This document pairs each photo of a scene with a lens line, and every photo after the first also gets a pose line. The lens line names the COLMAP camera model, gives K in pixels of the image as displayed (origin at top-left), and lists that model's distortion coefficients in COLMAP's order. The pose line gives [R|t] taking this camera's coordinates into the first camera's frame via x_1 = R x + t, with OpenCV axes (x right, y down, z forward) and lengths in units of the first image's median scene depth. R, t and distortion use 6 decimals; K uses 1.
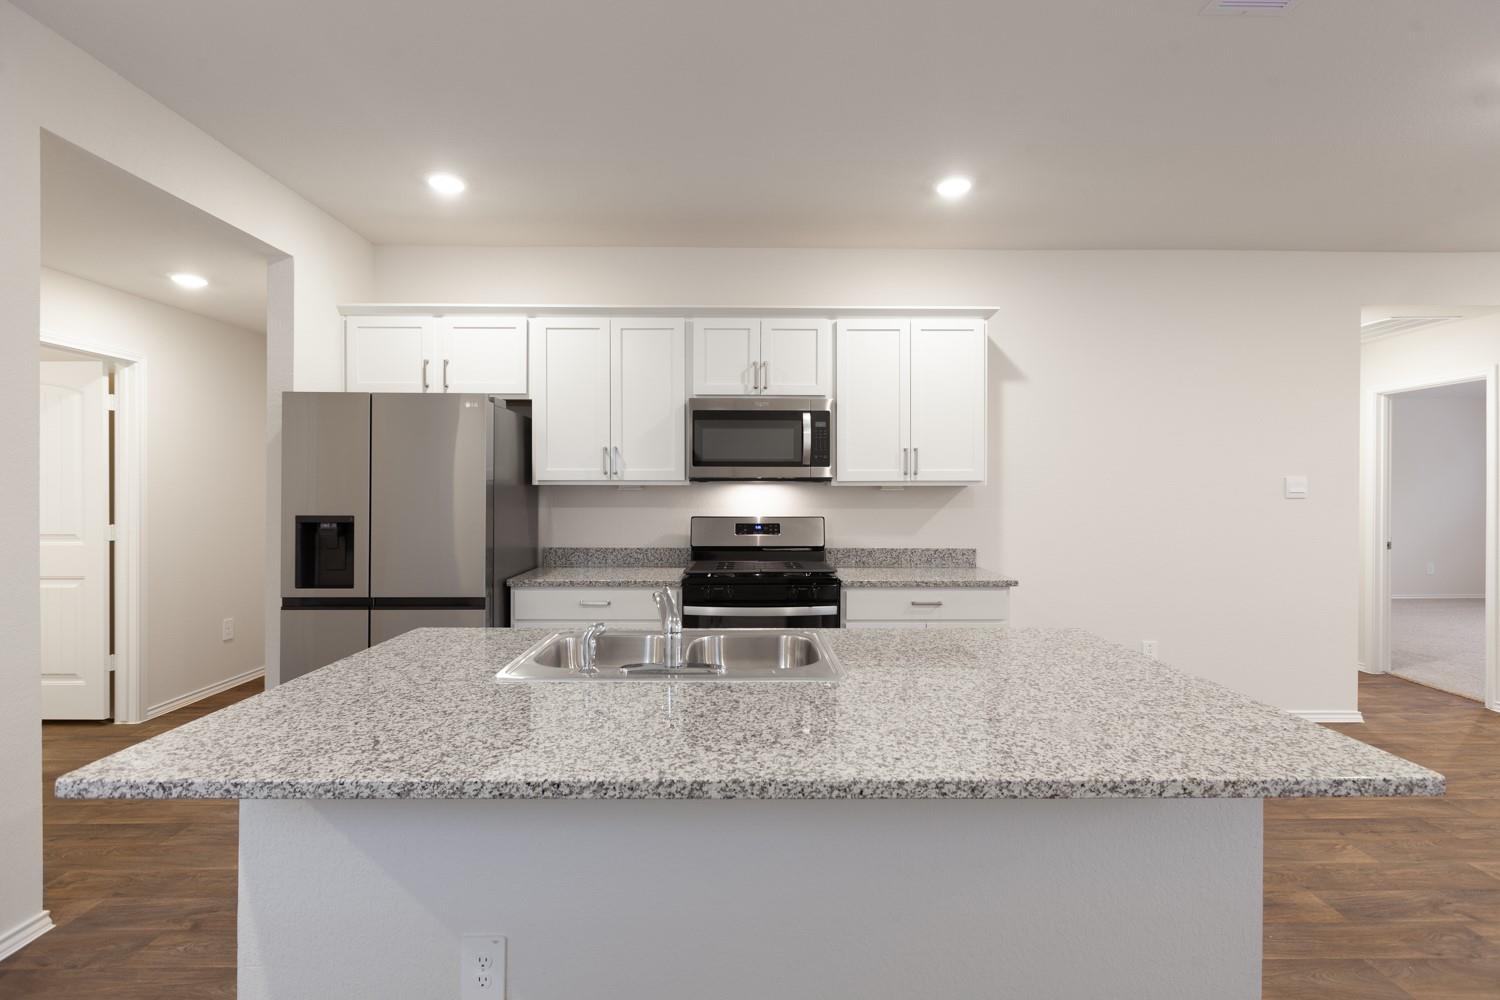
lens RADIAL K [[690.7, 0, 753.2], [0, 690.7, 494.8], [0, 0, 1]] dist [-0.000448, -0.003126]
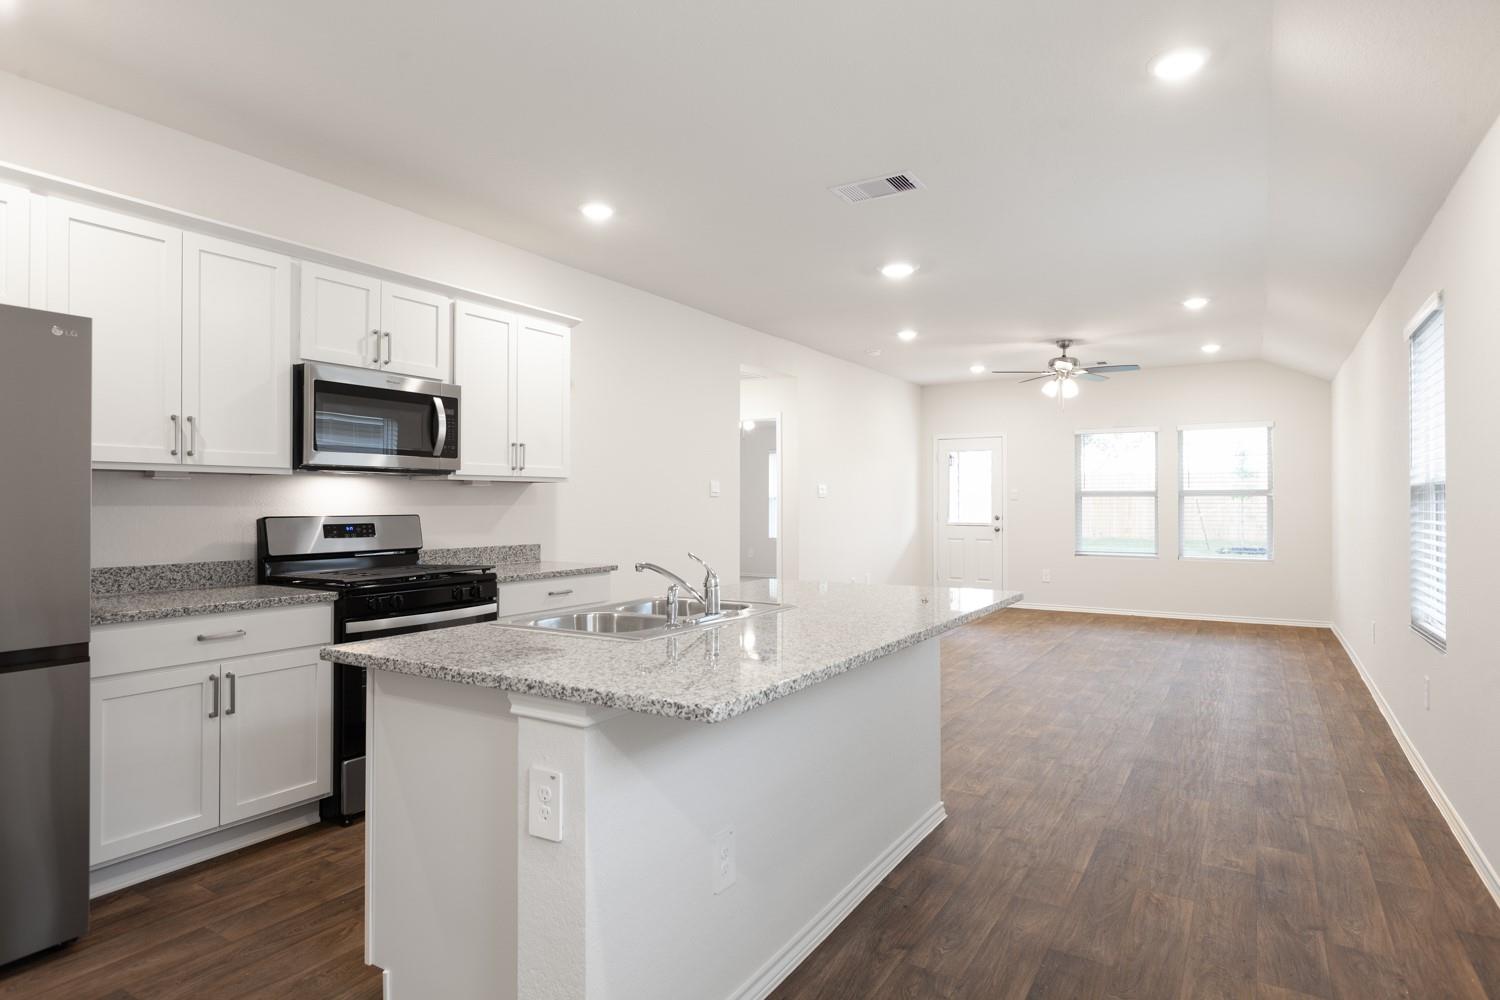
lens RADIAL K [[870.5, 0, 753.2], [0, 870.5, 467.3], [0, 0, 1]] dist [0.024238, -0.002208]
pose [[0.508249, 0.035892, 0.860462, -0.671906], [0.006792, 0.998933, -0.045680, 0.026606], [-0.861183, 0.029061, 0.507463, 0.063706]]
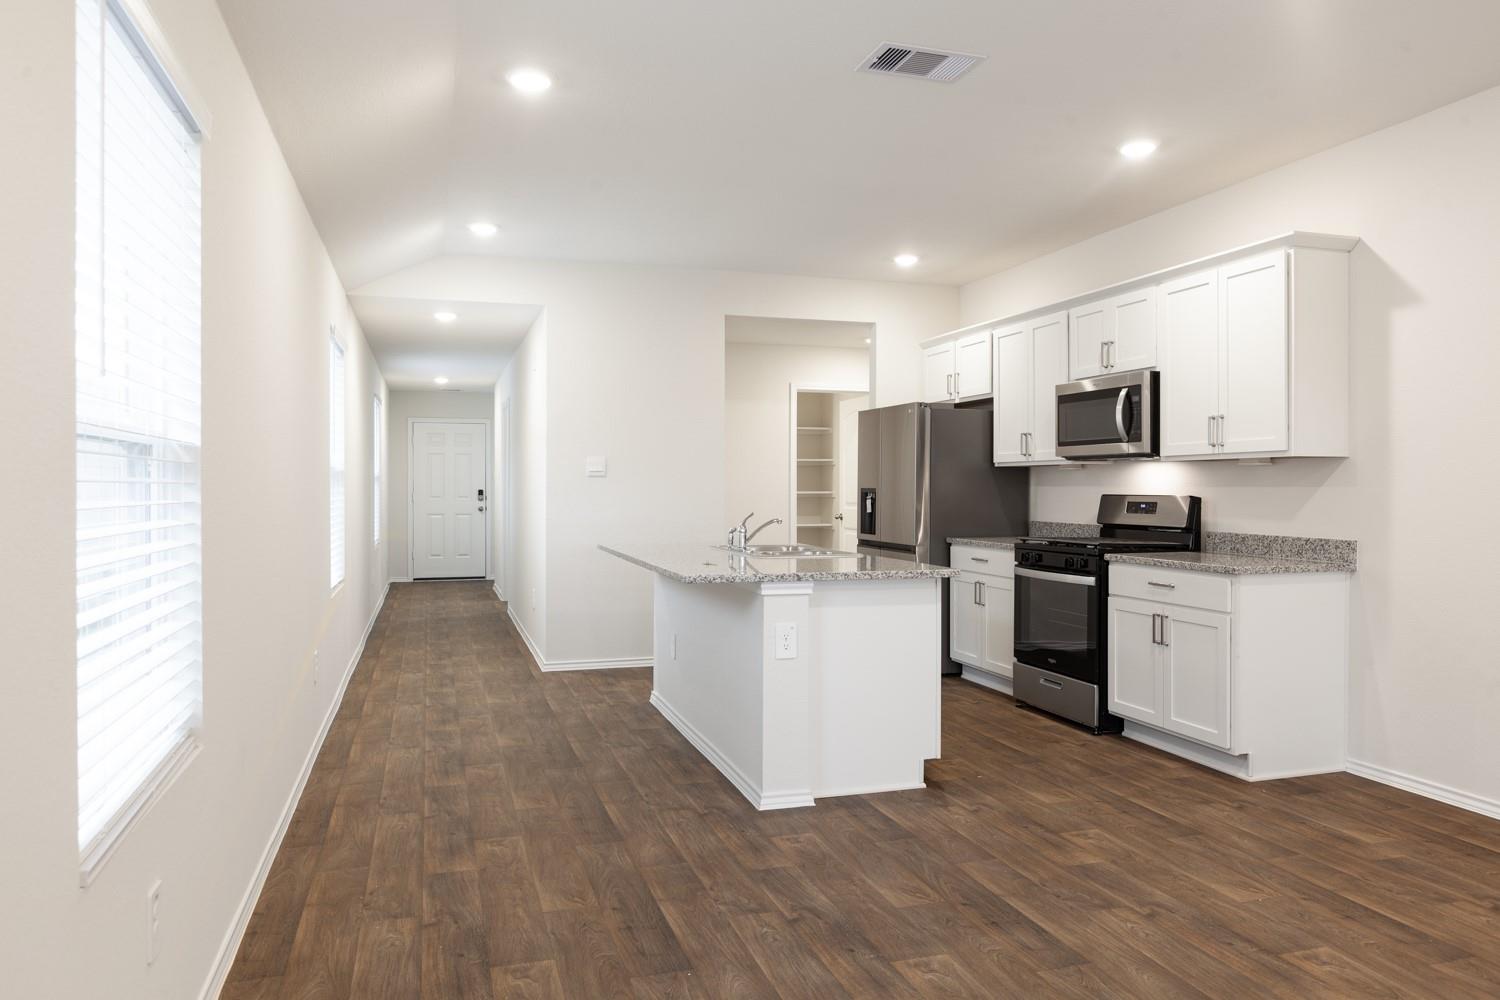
lens RADIAL K [[1025.6, 0, 741.8], [0, 1025.6, 498.0], [0, 0, 1]] dist [-0.004222, -0.011358]
pose [[0.276503, 0.009786, -0.960963, 1.274043], [-0.000573, 0.999950, 0.010018, 0.022632], [0.961013, -0.002219, 0.276494, 0.062824]]
